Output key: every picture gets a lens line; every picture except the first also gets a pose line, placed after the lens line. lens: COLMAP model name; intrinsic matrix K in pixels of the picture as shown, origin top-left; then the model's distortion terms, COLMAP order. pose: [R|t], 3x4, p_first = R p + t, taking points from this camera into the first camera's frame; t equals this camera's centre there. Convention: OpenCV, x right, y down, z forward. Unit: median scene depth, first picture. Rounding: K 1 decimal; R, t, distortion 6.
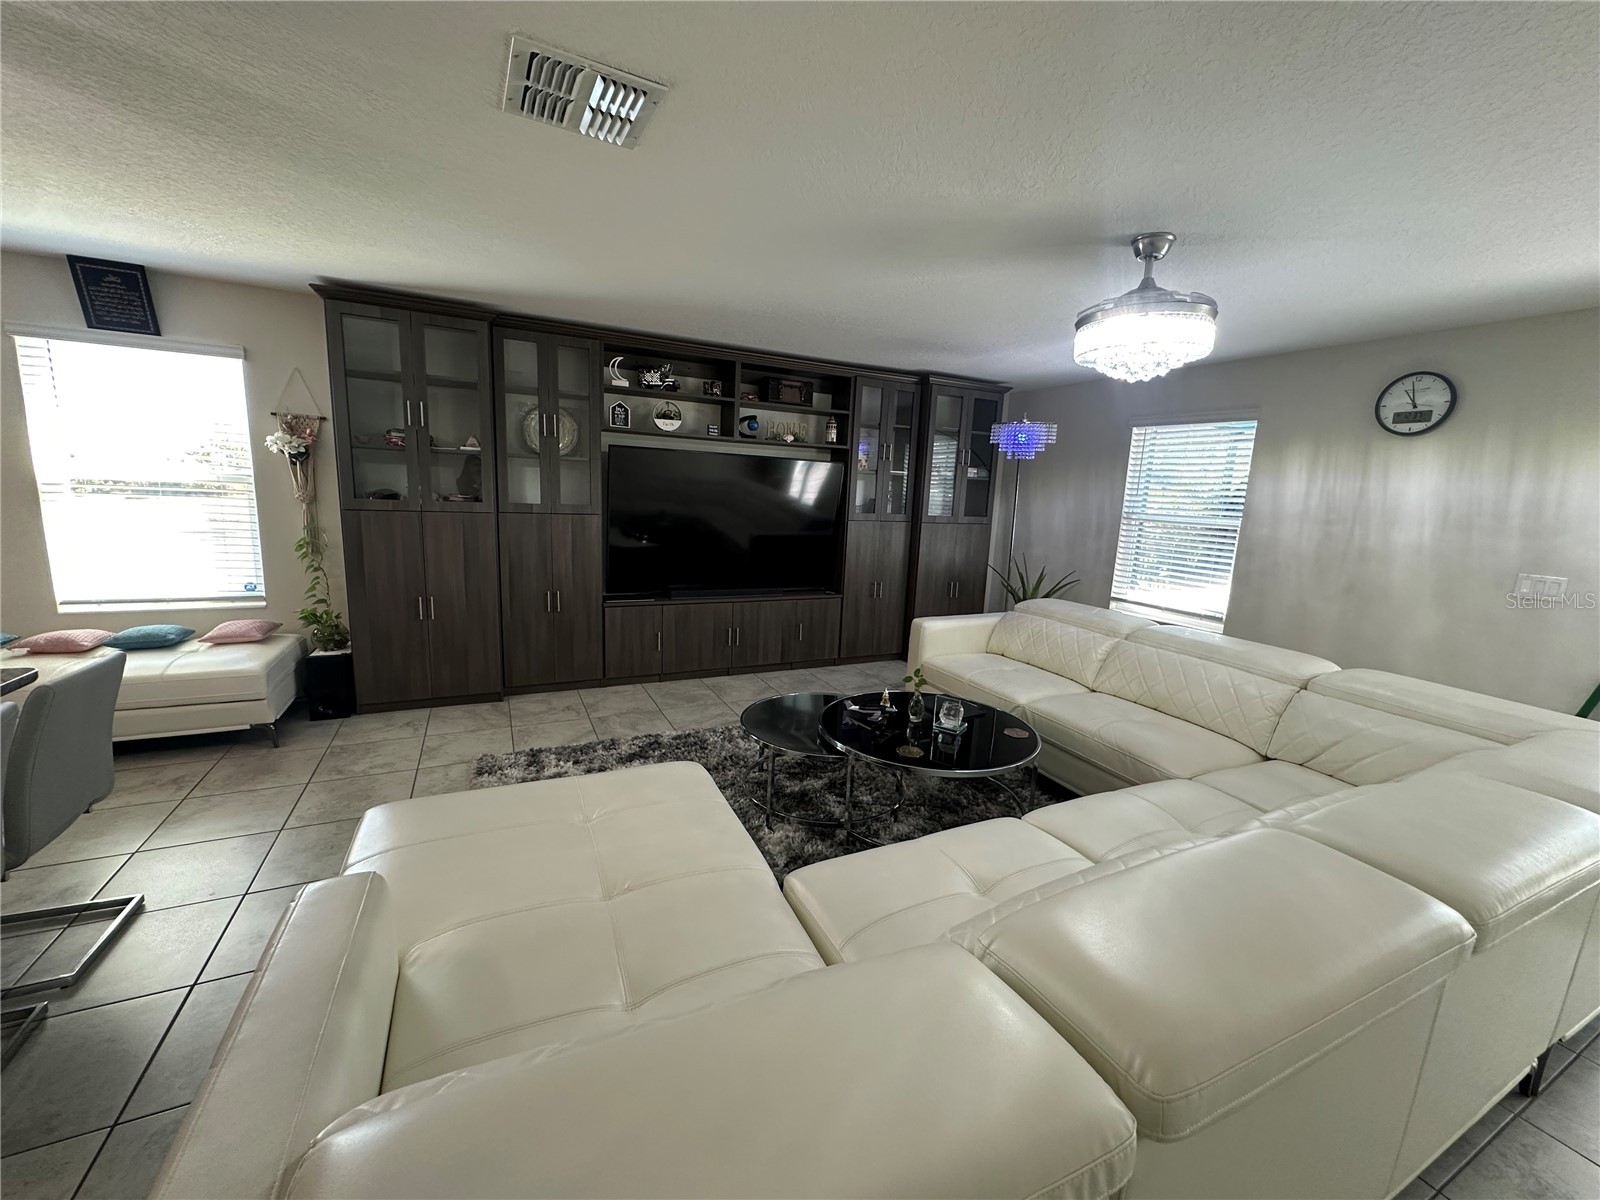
lens RADIAL K [[634.7, 0, 800.0], [0, 634.7, 600.0], [0, 0, 1]] dist [-0.004740, 0.000019]
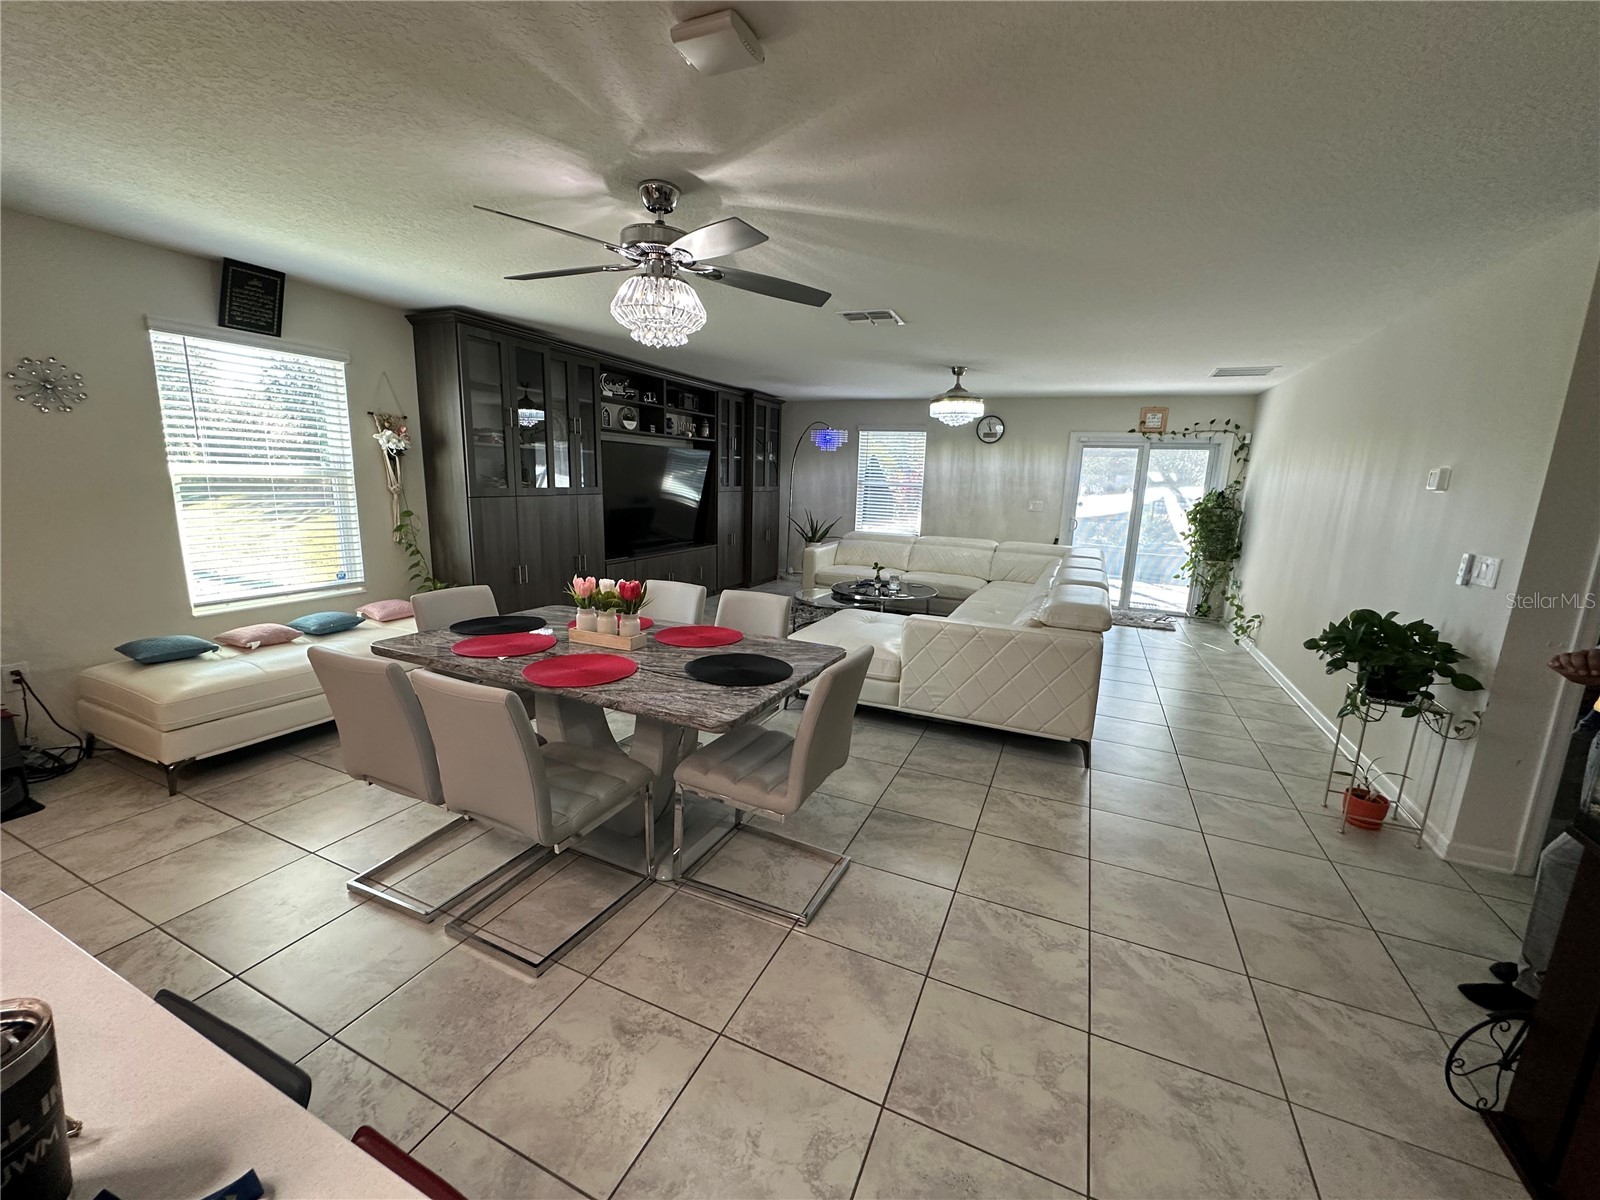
lens RADIAL K [[634.7, 0, 800.0], [0, 634.7, 600.0], [0, 0, 1]] dist [-0.004740, 0.000019]
pose [[0.771260, -0.145193, 0.619739, -1.014243], [0.116648, 0.989388, 0.086628, 0.019390], [-0.625740, 0.005478, 0.780012, -0.333945]]
